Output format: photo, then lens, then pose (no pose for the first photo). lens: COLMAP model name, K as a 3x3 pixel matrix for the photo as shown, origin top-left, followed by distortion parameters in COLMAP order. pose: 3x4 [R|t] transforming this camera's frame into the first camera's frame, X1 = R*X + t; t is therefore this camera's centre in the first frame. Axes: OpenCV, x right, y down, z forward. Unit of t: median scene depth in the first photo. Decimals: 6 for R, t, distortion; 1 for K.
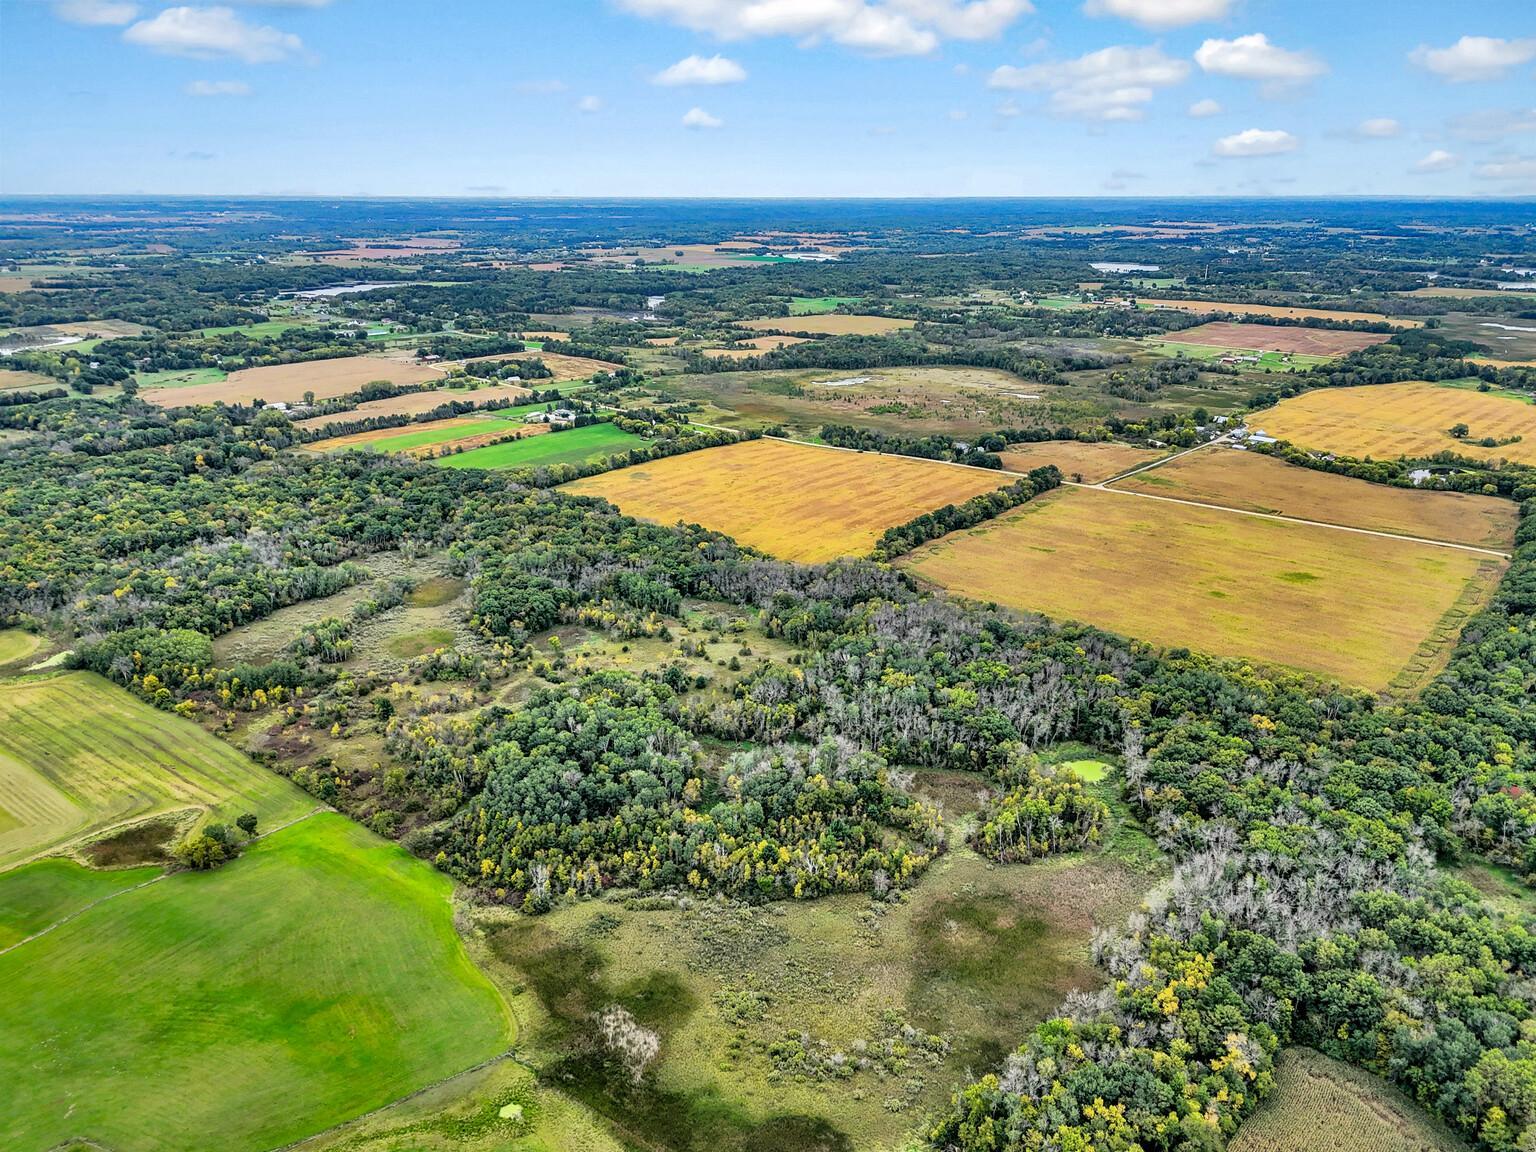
lens RADIAL K [[1125.5, 0, 771.1], [0, 1125.5, 575.8], [0, 0, 1]] dist [0.075811, -0.066947]
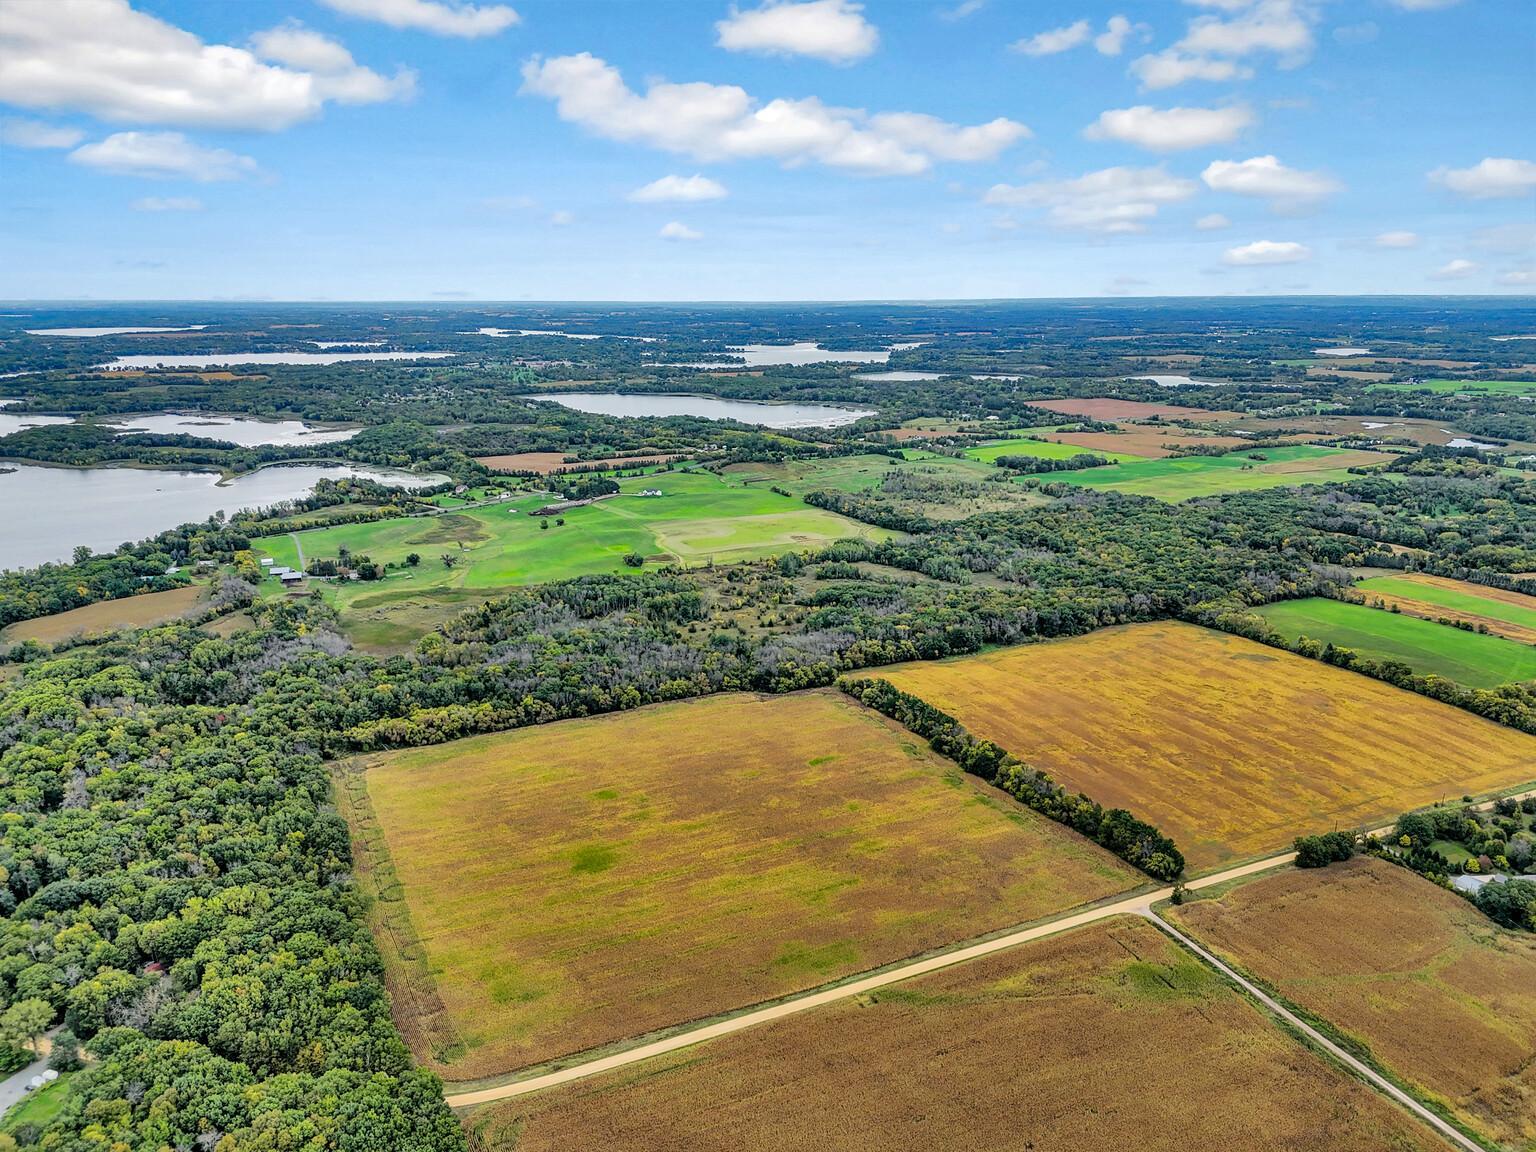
lens RADIAL K [[1125.5, 0, 771.1], [0, 1125.5, 575.8], [0, 0, 1]] dist [0.075811, -0.066947]
pose [[-0.412868, 0.221928, -0.883339, 0.912242], [-0.291542, 0.886628, 0.359019, -0.409122], [0.862869, 0.405758, -0.301359, 1.113913]]
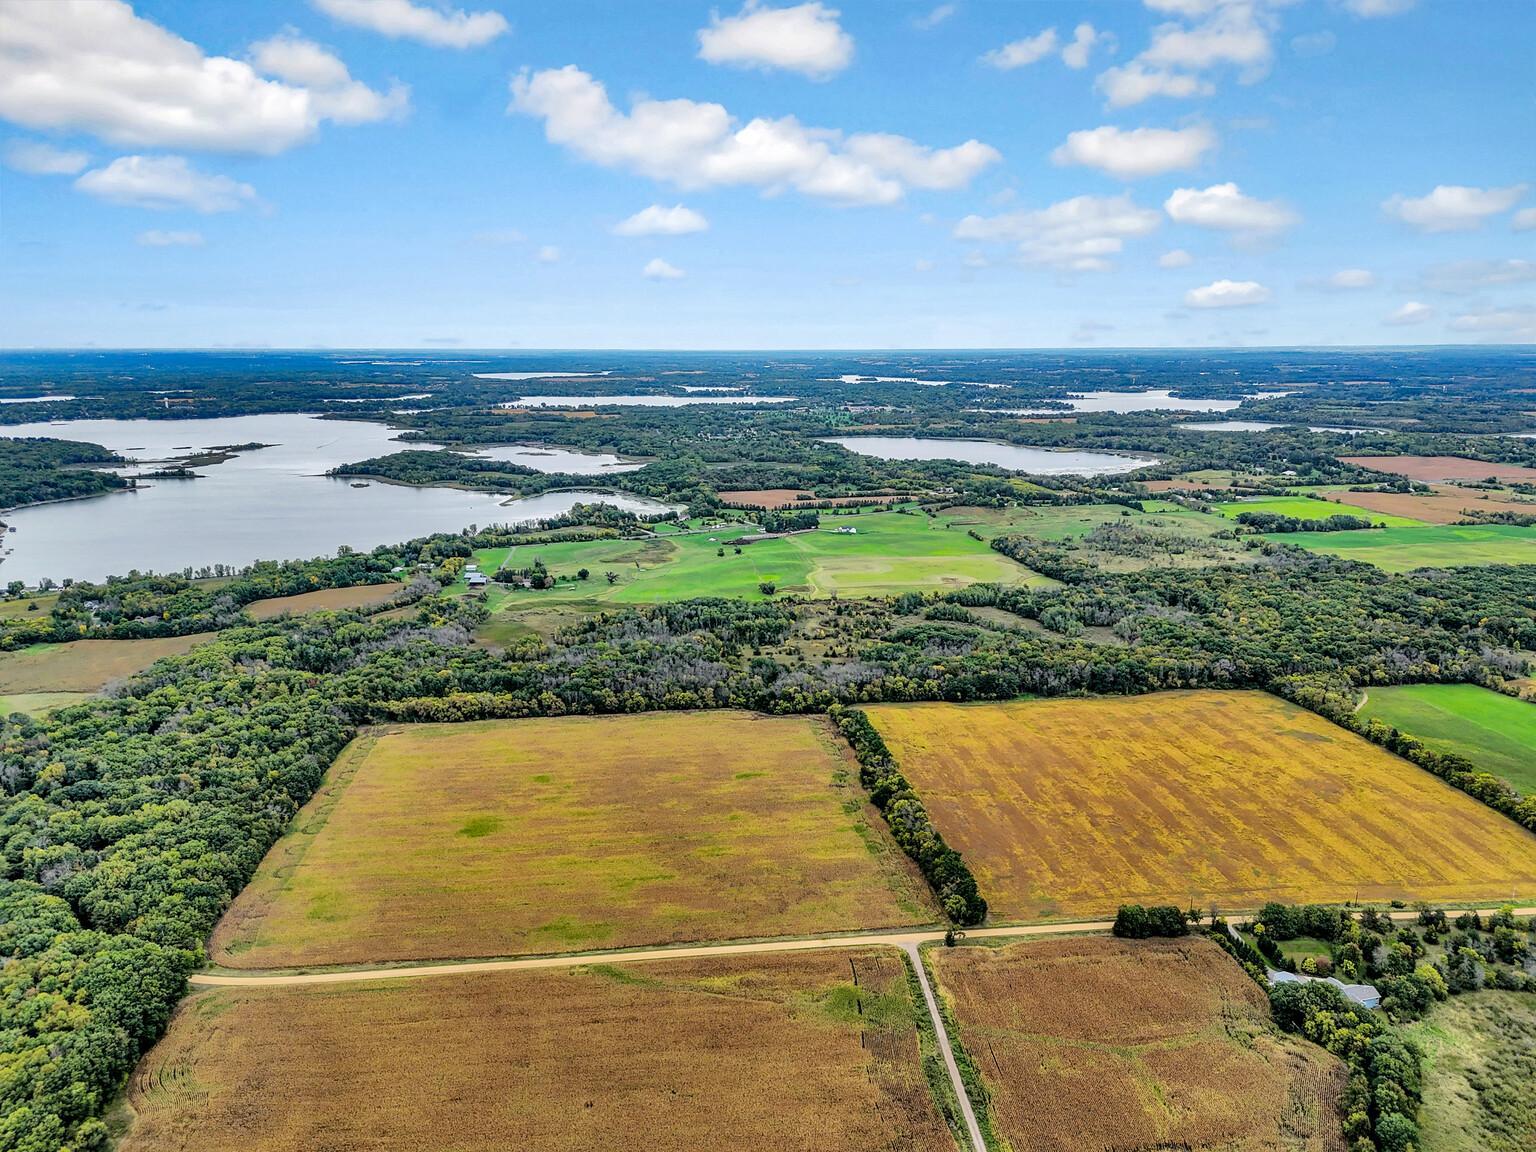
lens RADIAL K [[1125.5, 0, 771.1], [0, 1125.5, 575.8], [0, 0, 1]] dist [0.075811, -0.066947]
pose [[-0.689141, 0.148669, -0.709213, 0.788859], [-0.231803, 0.882070, 0.410147, -0.498010], [0.686551, 0.447047, -0.573408, 1.382412]]
